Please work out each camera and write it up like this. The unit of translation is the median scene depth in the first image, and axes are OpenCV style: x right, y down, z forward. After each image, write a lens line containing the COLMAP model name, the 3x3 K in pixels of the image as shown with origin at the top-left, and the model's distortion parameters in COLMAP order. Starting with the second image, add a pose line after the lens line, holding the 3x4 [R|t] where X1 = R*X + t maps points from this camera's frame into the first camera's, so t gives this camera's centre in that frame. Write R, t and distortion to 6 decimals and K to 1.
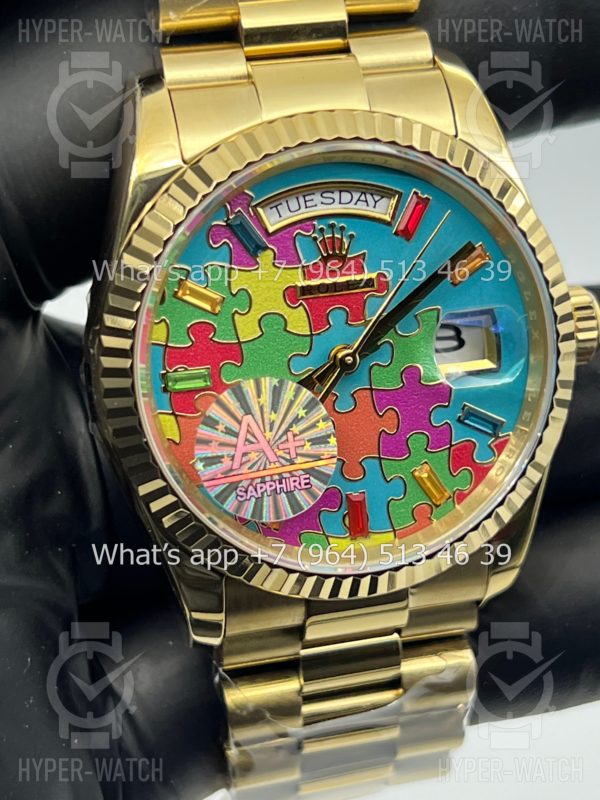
lens RADIAL K [[1799.6, 0, 297.6], [0, 1799.6, 401.9], [0, 0, 1]] dist [0.181513, 0.000000]
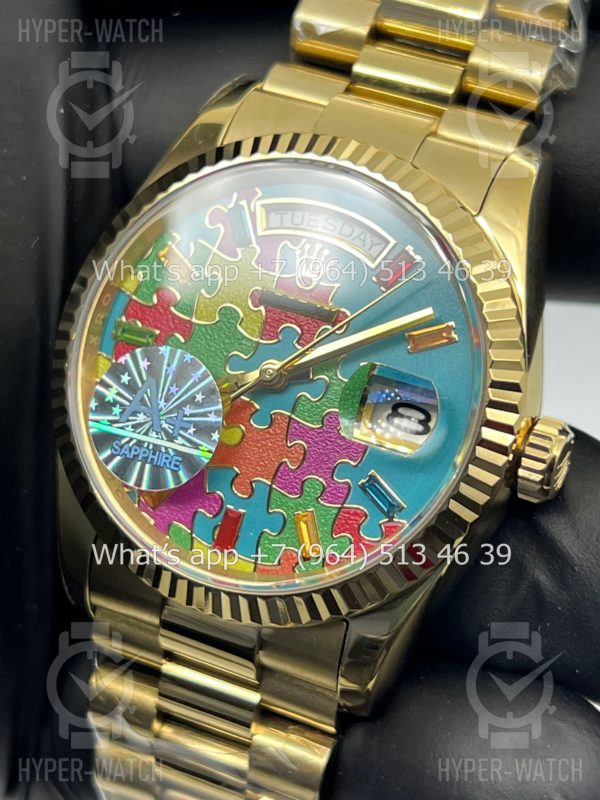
lens RADIAL K [[1799.6, 0, 303.1], [0, 1799.6, 392.6], [0, 0, 1]] dist [0.181513, 0.000000]
pose [[0.782246, 0.335683, -0.524794, 0.564373], [-0.439194, 0.894603, -0.082422, 0.059947], [0.441815, 0.294961, 0.847230, 0.173482]]
